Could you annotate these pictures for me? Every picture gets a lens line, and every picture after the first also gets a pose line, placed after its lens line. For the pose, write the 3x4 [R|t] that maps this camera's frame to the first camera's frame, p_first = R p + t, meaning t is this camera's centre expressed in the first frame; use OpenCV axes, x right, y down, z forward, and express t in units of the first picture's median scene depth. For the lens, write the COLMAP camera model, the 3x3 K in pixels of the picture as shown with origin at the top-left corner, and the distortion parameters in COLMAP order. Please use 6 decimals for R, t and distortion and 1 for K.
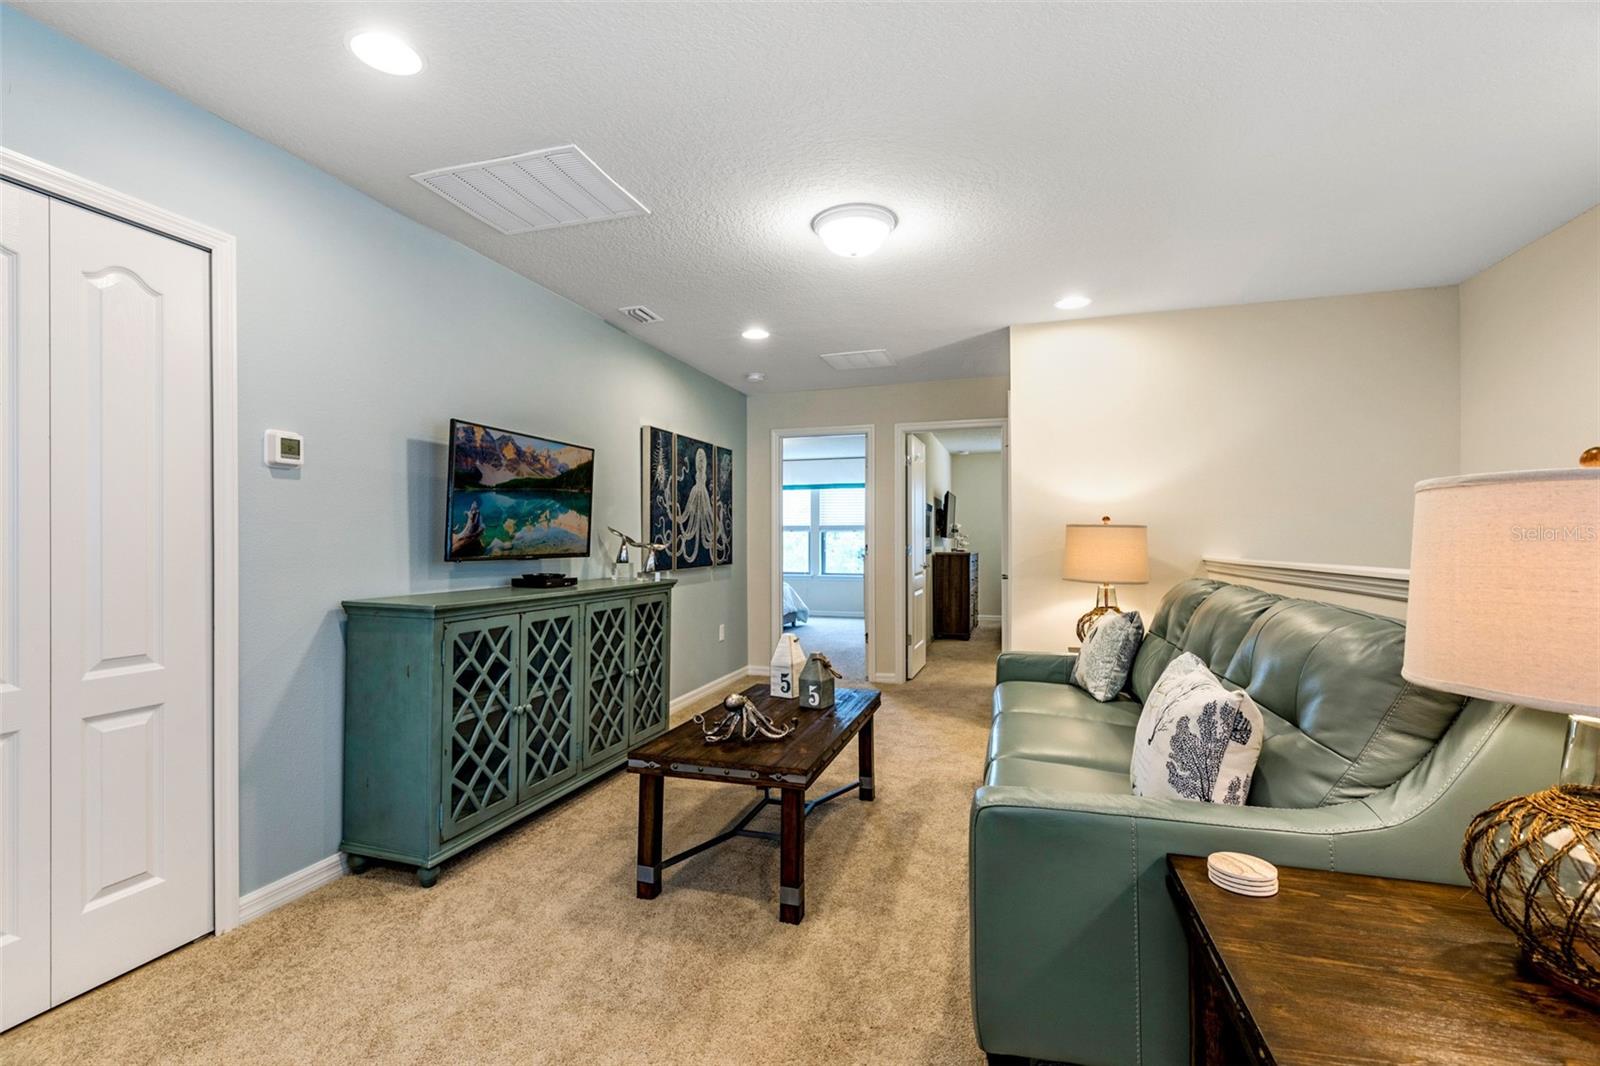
lens RADIAL K [[741.1, 0, 800.0], [0, 741.1, 533.0], [0, 0, 1]] dist [-0.000858, 0.029276]
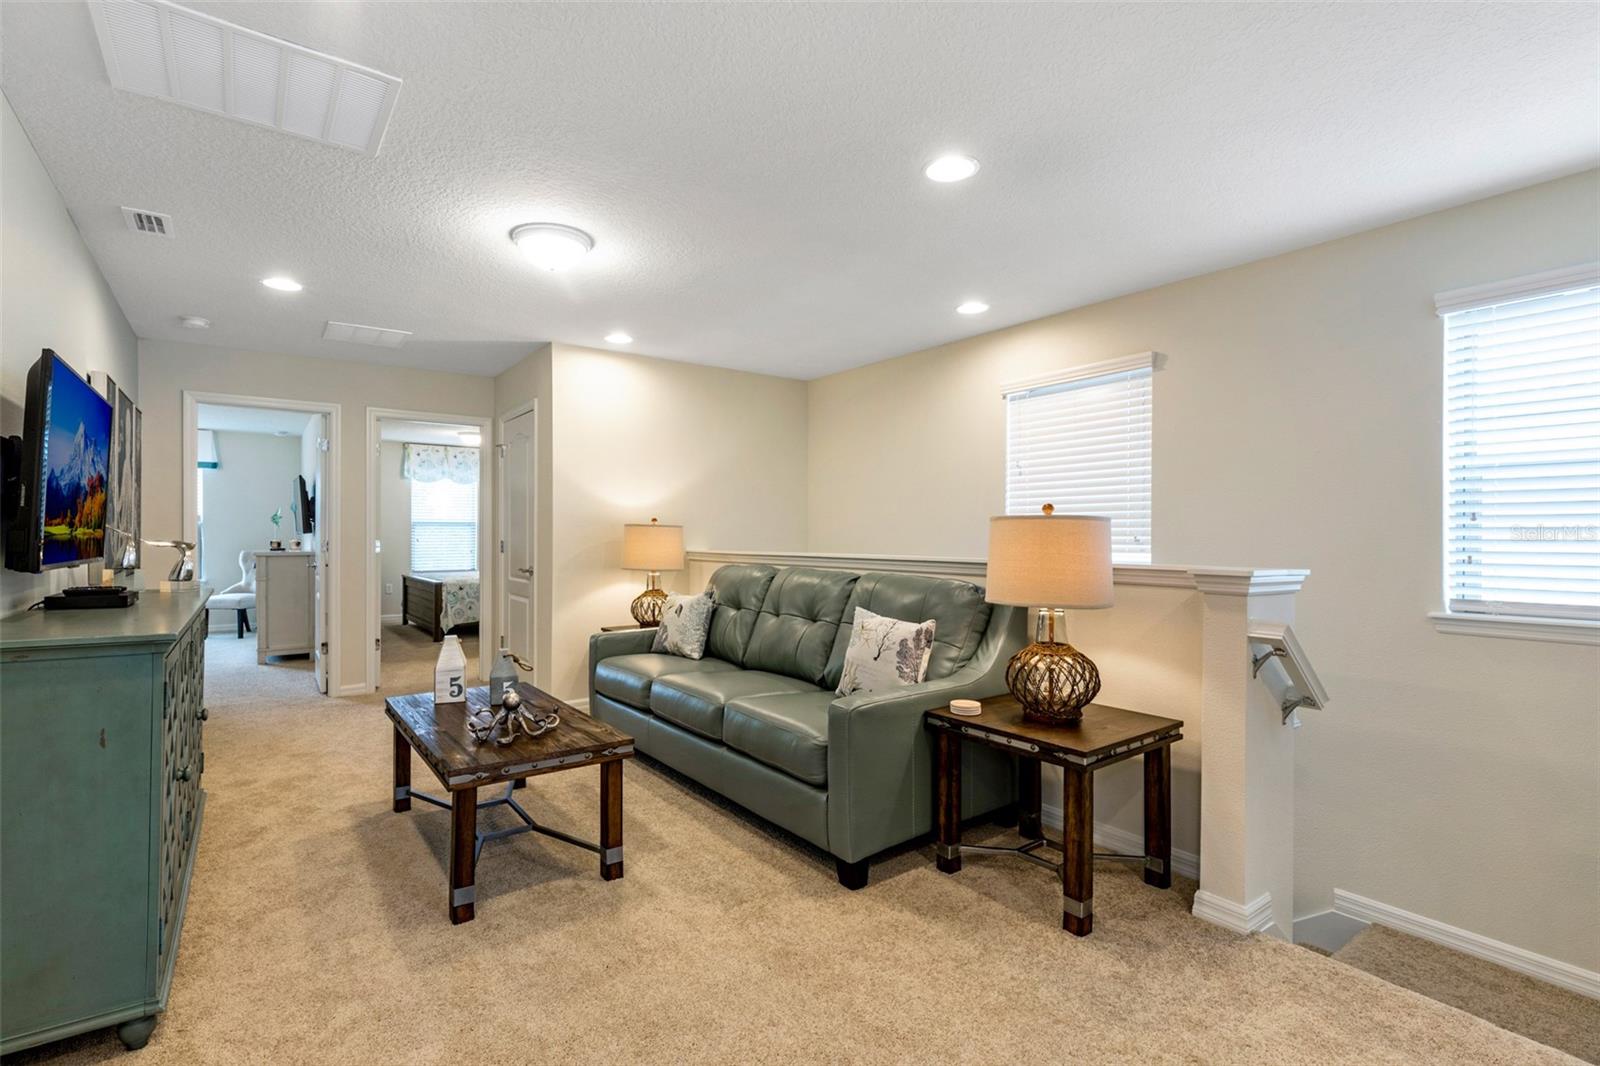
lens RADIAL K [[731.1, 0, 788.6], [0, 731.1, 535.2], [0, 0, 1]] dist [0.004610, 0.000087]
pose [[0.590098, 0.001835, 0.807329, -0.562906], [-0.011477, 0.999915, 0.006117, -0.004789], [-0.807250, -0.012875, 0.590069, 0.102616]]
